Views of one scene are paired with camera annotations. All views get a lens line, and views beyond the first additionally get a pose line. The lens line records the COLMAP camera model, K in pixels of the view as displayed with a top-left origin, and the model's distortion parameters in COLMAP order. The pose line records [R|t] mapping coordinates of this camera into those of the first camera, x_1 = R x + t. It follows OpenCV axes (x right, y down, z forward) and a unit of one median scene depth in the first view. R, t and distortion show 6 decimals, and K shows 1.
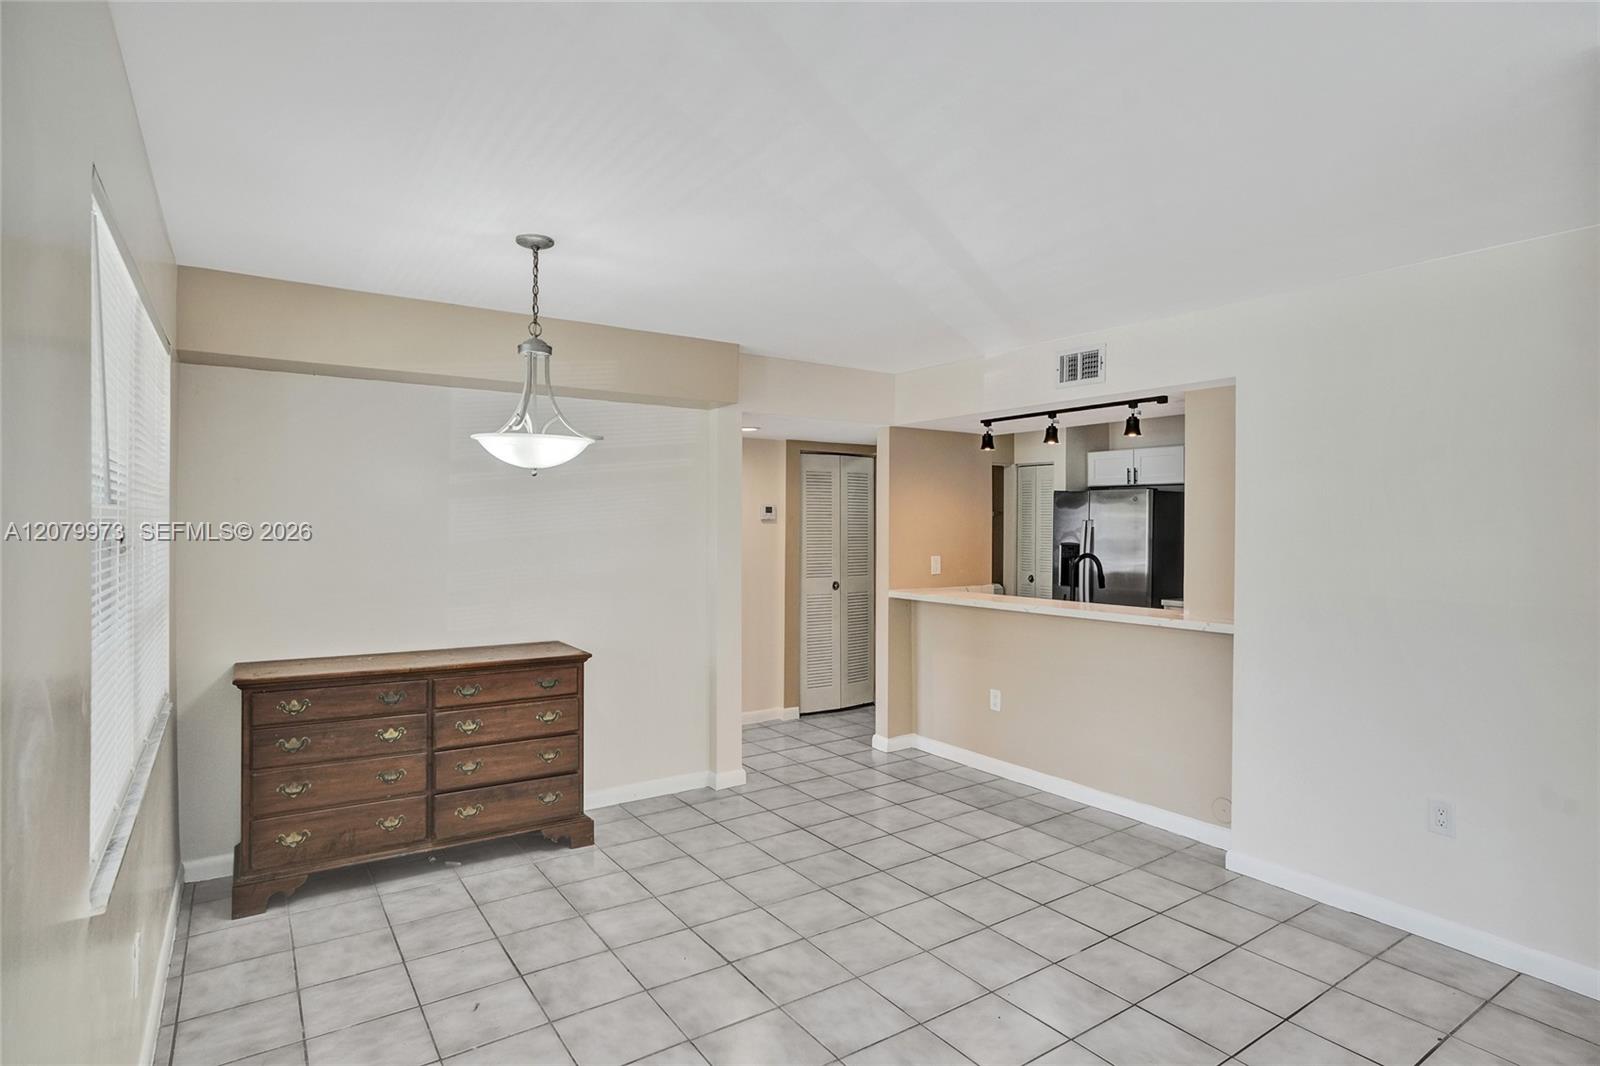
lens RADIAL K [[824.8, 0, 800.0], [0, 824.8, 533.0], [0, 0, 1]] dist [-0.017109, 0.001467]
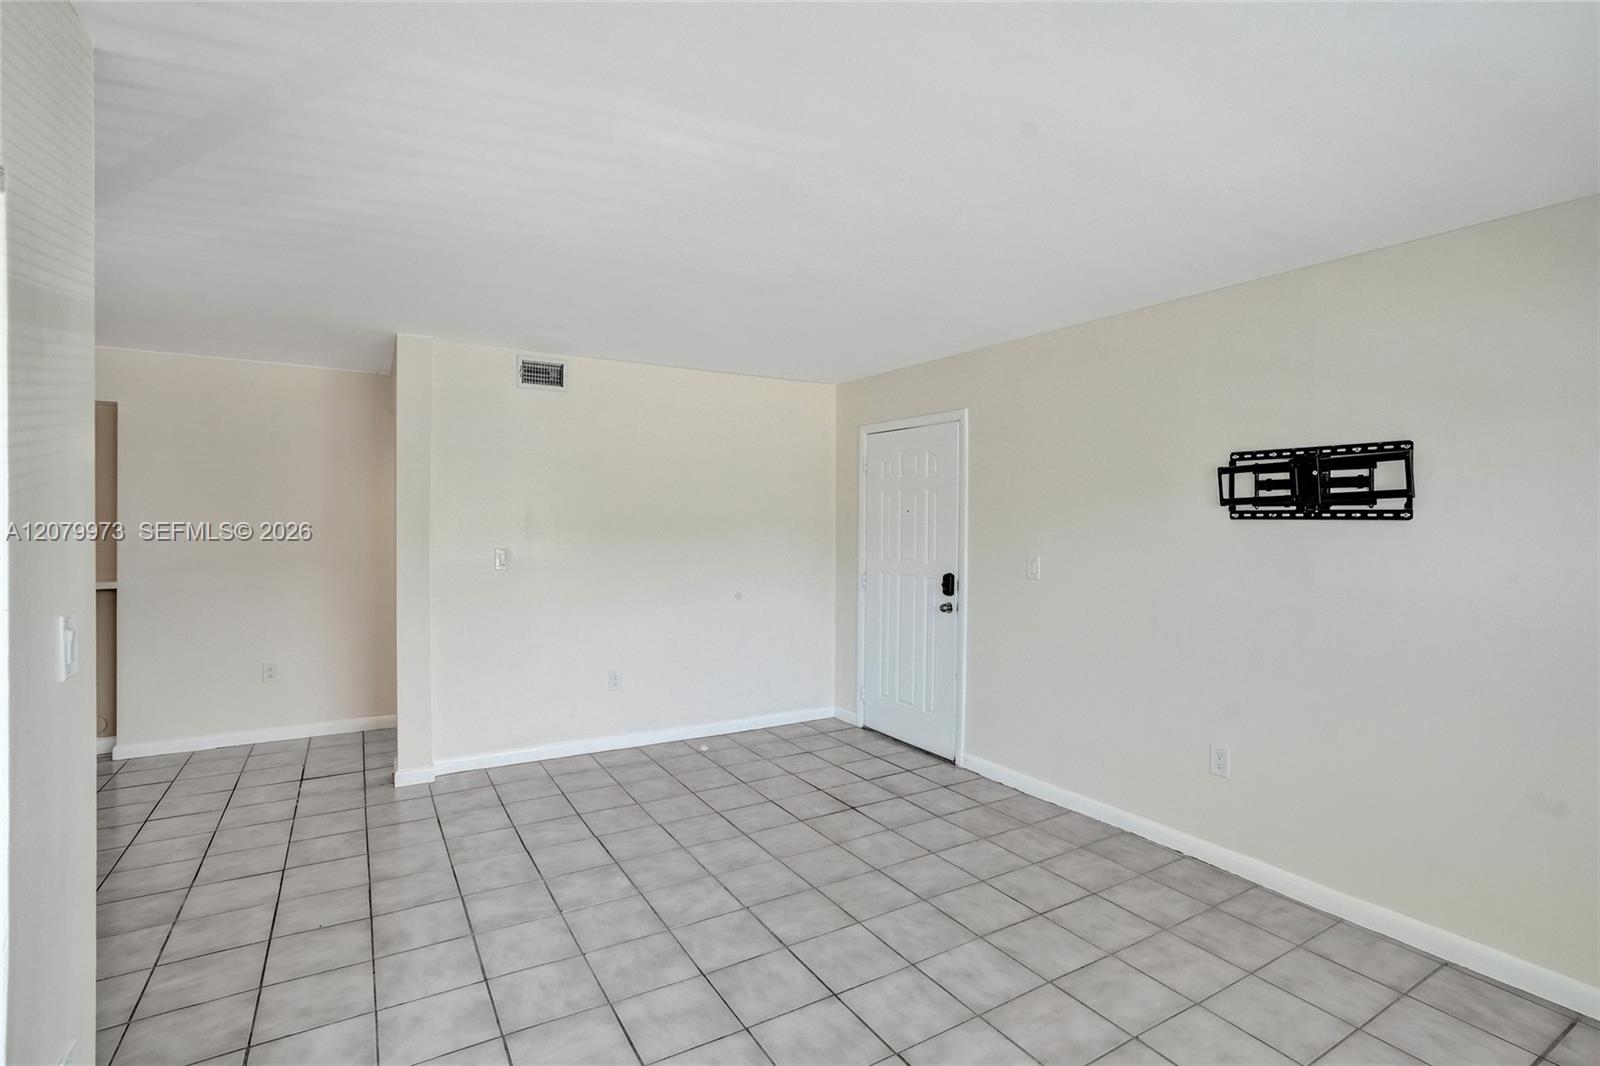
lens RADIAL K [[757.9, 0, 806.0], [0, 757.9, 522.7], [0, 0, 1]] dist [-0.048868, 0.026384]
pose [[0.051748, -0.006983, 0.998636, -0.691943], [-0.000052, 0.999976, 0.006995, -0.004470], [-0.998660, -0.000414, 0.051747, -0.251256]]
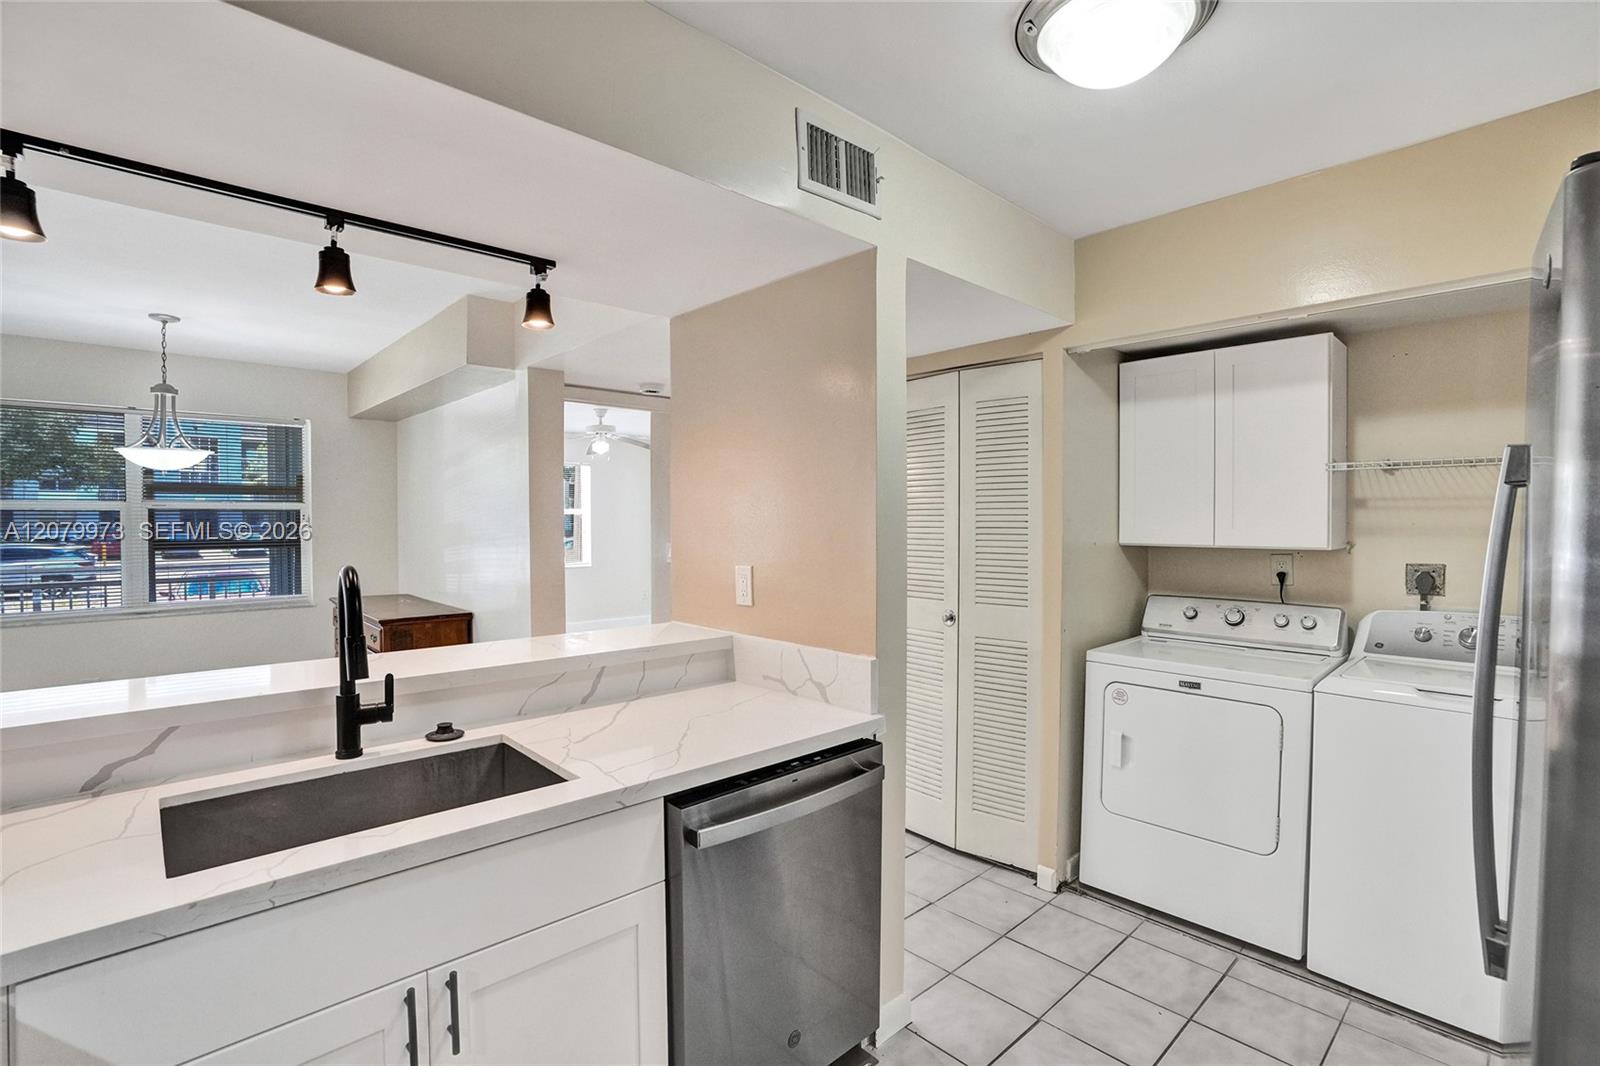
lens RADIAL K [[735.6, 0, 800.0], [0, 735.6, 533.0], [0, 0, 1]] dist [-0.007647, 0.001420]
pose [[0.161407, 0.013919, -0.986790, 0.956540], [-0.004098, 0.999901, 0.013434, 0.005489], [0.986879, 0.001875, 0.161449, 1.566718]]
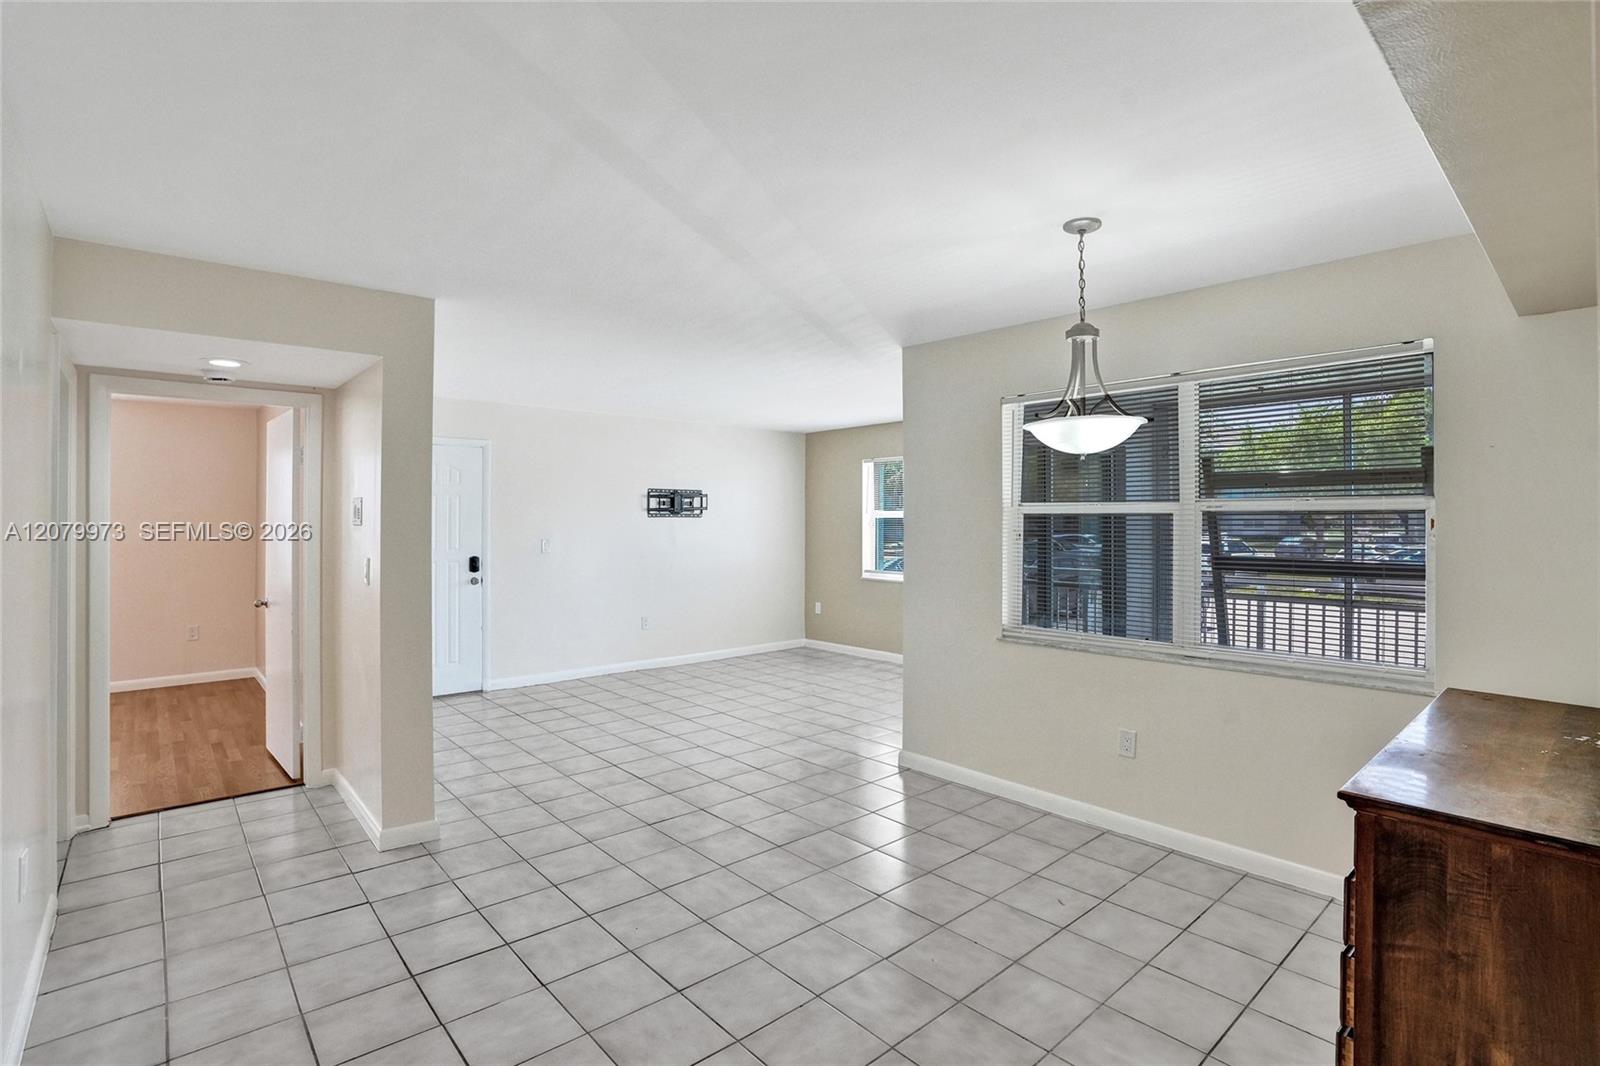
lens RADIAL K [[757.9, 0, 806.0], [0, 757.9, 522.7], [0, 0, 1]] dist [-0.048868, 0.026384]
pose [[-0.990983, -0.003433, -0.133941, 0.105884], [-0.004599, 0.999954, 0.008394, -0.006650], [0.133906, 0.008934, -0.990954, 1.511068]]
